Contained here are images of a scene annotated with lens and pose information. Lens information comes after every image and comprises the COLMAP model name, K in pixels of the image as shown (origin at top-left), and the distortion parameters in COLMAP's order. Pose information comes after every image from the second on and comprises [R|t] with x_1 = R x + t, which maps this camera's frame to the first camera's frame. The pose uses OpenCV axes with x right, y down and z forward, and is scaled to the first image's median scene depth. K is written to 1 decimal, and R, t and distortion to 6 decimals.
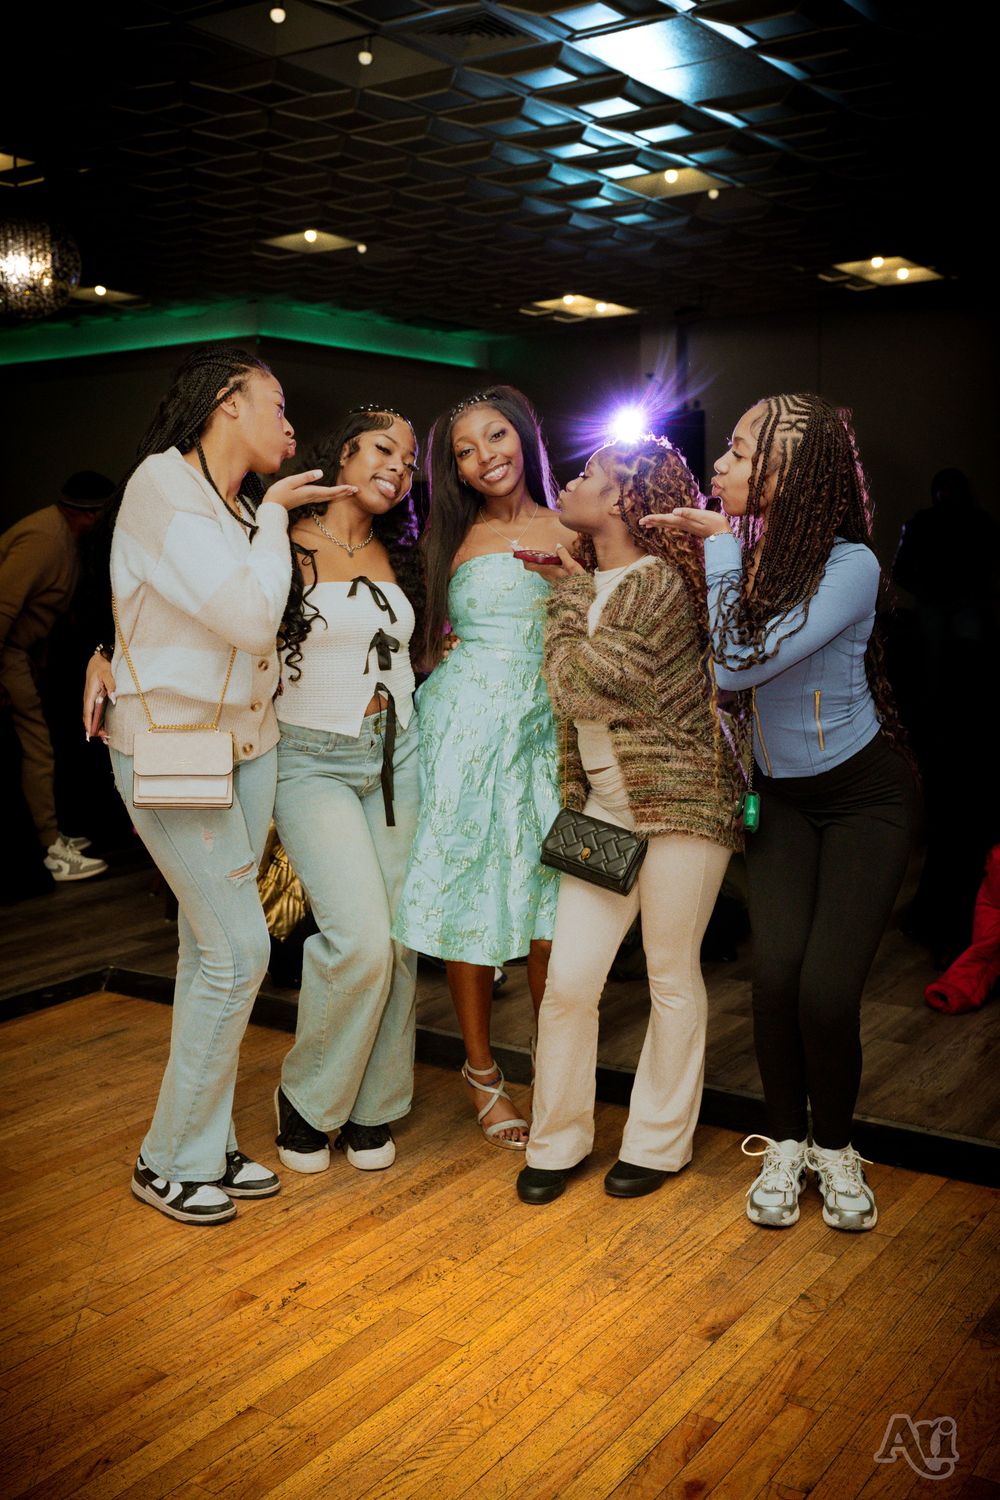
lens RADIAL K [[1560.0, 0, 504.1], [0, 1560.0, 749.1], [0, 0, 1]] dist [0.004505, 0.000000]
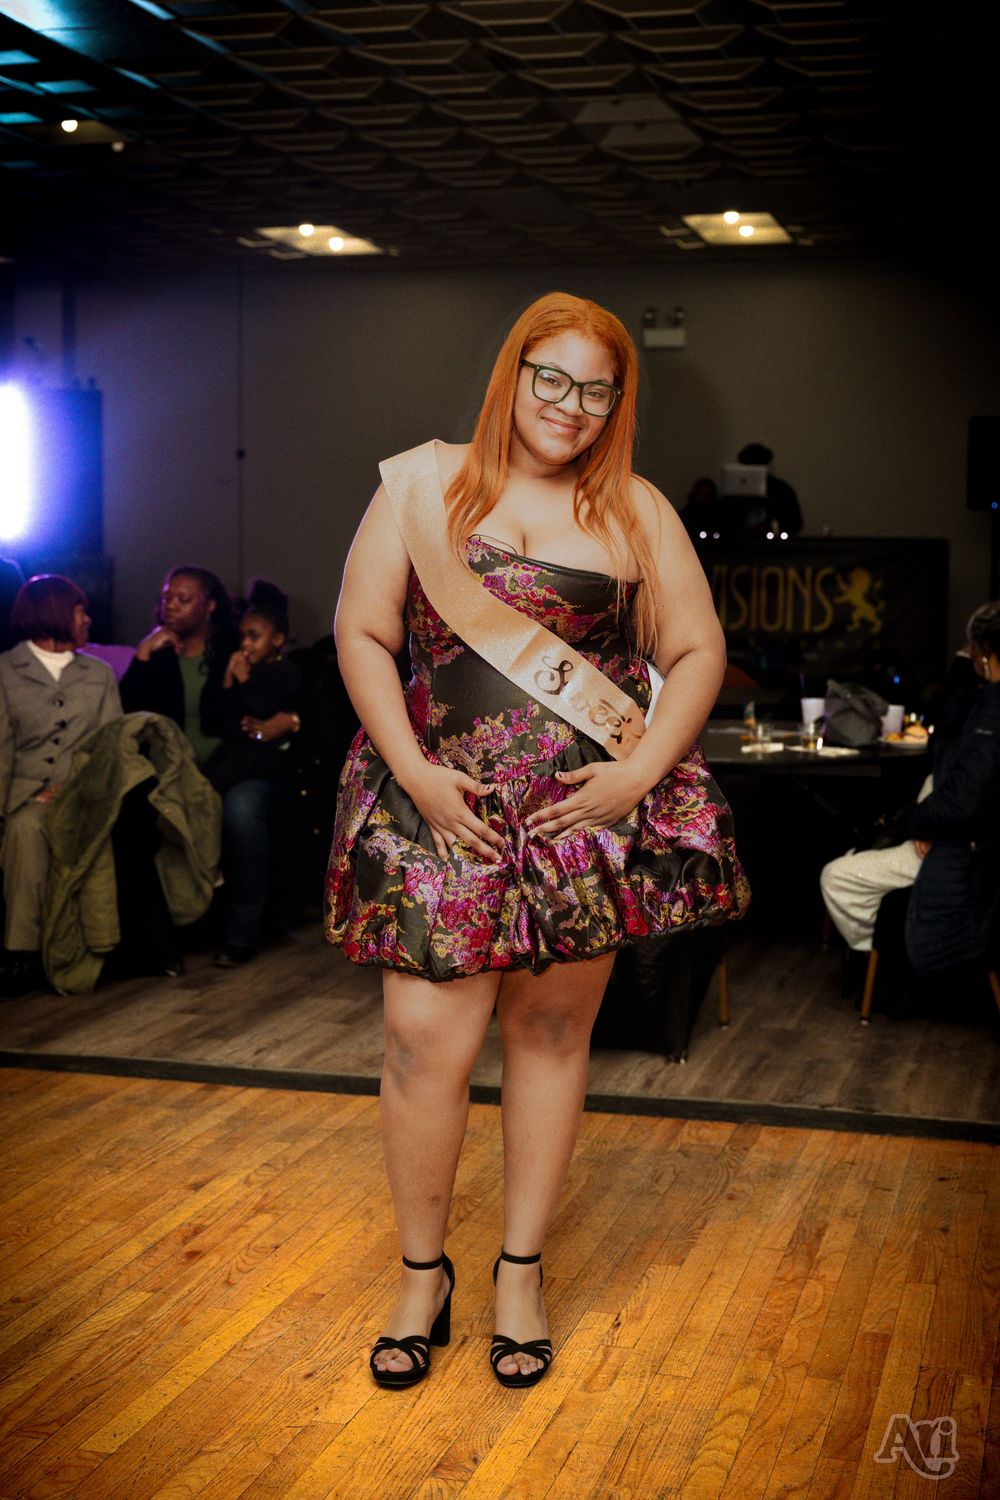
lens RADIAL K [[2120.9, 0, 502.3], [0, 2120.9, 748.7], [0, 0, 1]] dist [0.033735, 0.000000]
pose [[0.948120, -0.004983, 0.317872, -0.158350], [0.017681, 0.999156, -0.037077, 0.085647], [-0.317419, 0.040774, 0.947408, -0.644917]]
